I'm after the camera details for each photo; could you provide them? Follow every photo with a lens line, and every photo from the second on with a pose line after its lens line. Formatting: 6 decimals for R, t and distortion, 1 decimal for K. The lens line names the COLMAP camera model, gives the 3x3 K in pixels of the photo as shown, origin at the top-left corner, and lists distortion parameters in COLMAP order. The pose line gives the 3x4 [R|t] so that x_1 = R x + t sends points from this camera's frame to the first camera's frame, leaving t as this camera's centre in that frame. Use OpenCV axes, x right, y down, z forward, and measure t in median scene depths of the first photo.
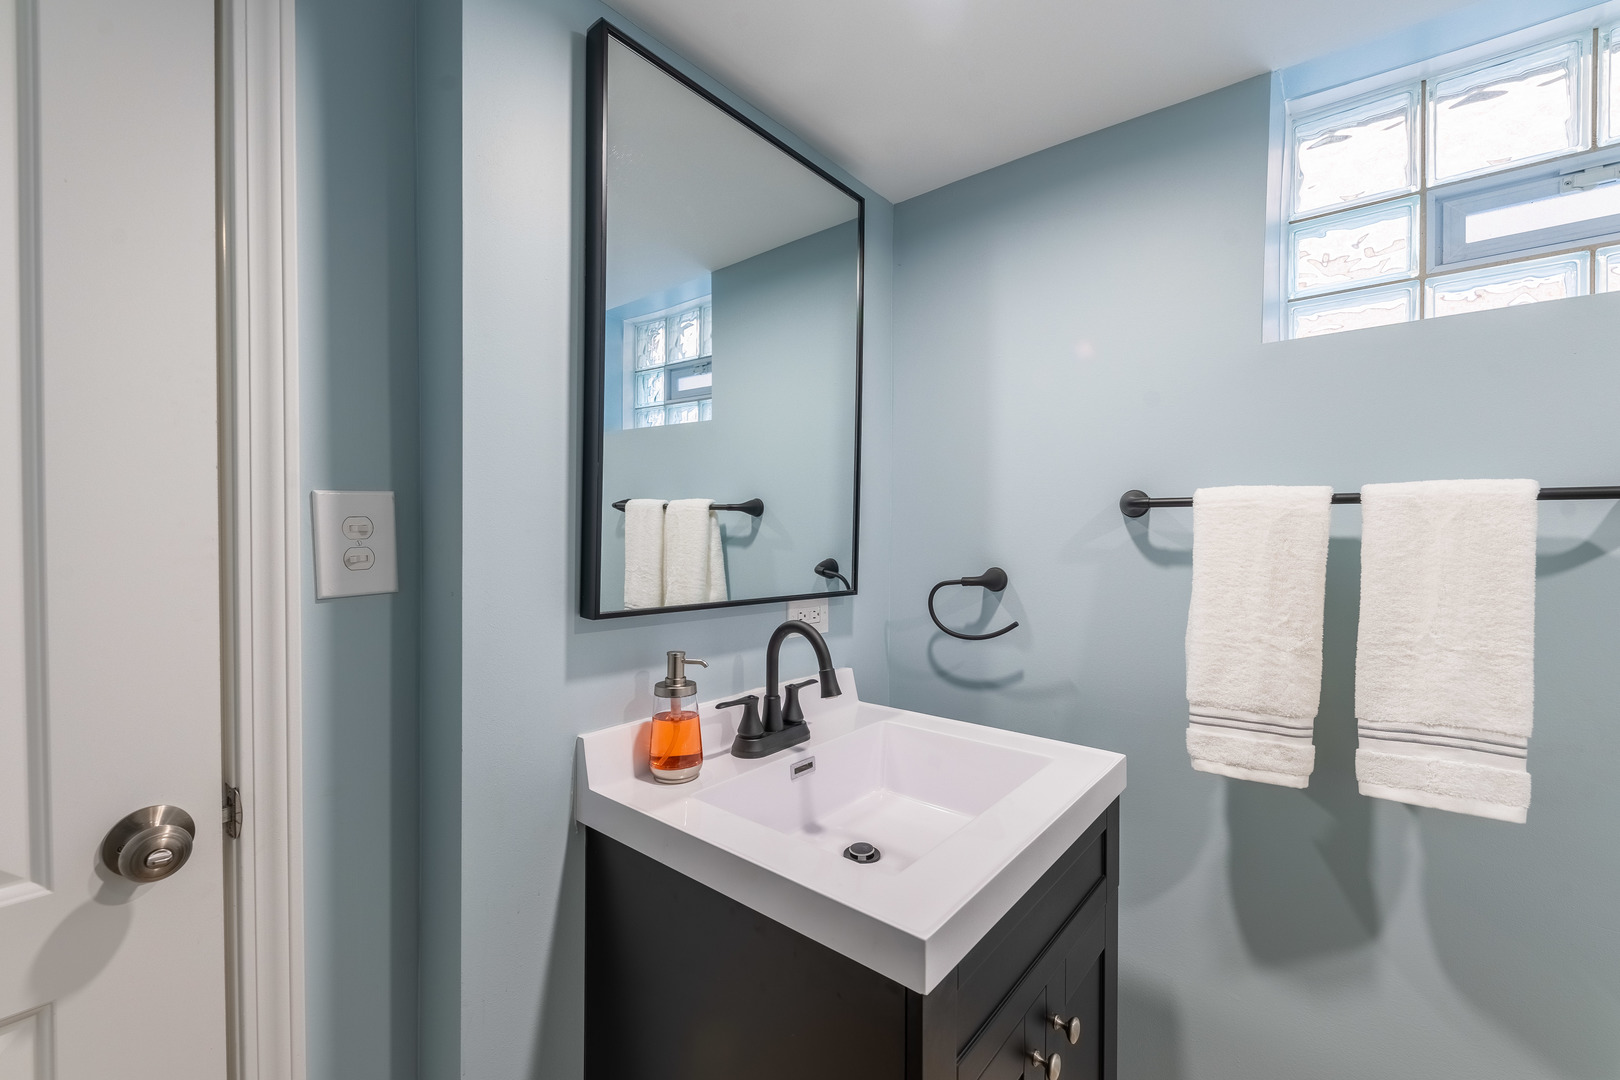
lens RADIAL K [[660.5, 0, 800.7], [0, 660.5, 535.1], [0, 0, 1]] dist [0.002187, -0.001286]
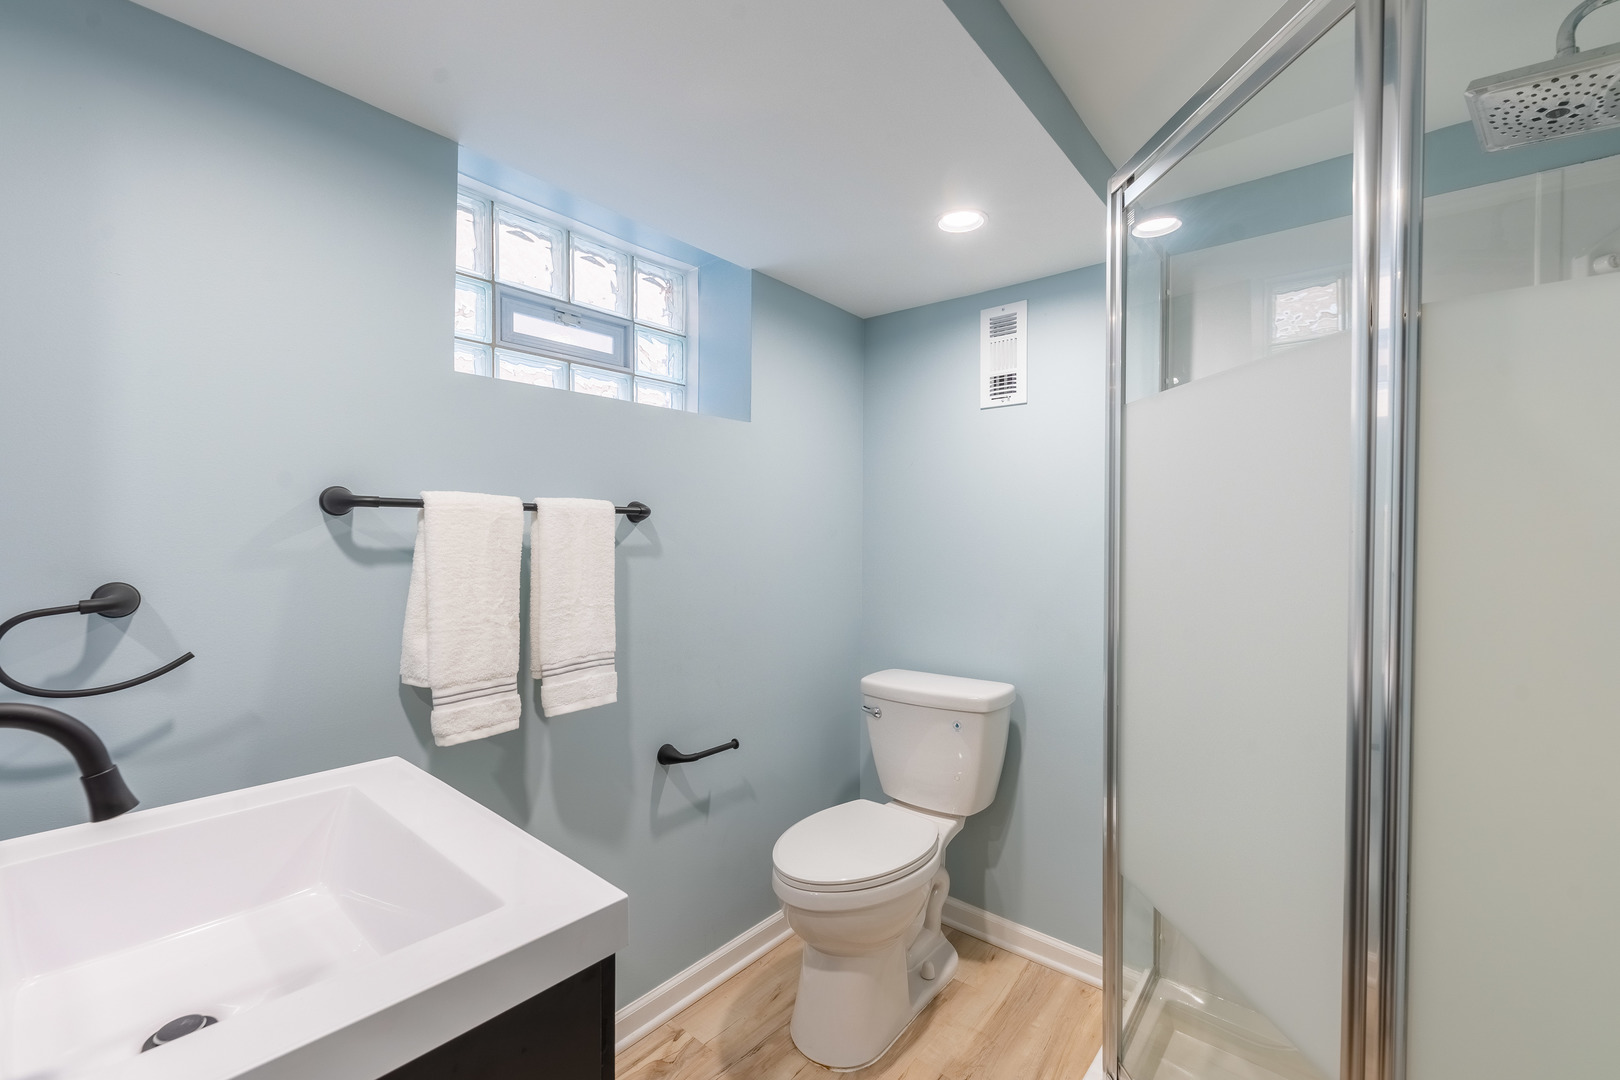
lens RADIAL K [[660.5, 0, 801.0], [0, 660.5, 542.6], [0, 0, 1]] dist [0.002187, -0.001286]
pose [[0.041427, -0.014553, 0.999036, -0.495313], [0.001265, 0.999894, 0.014513, -0.001179], [-0.999141, 0.000663, 0.041441, 0.373057]]
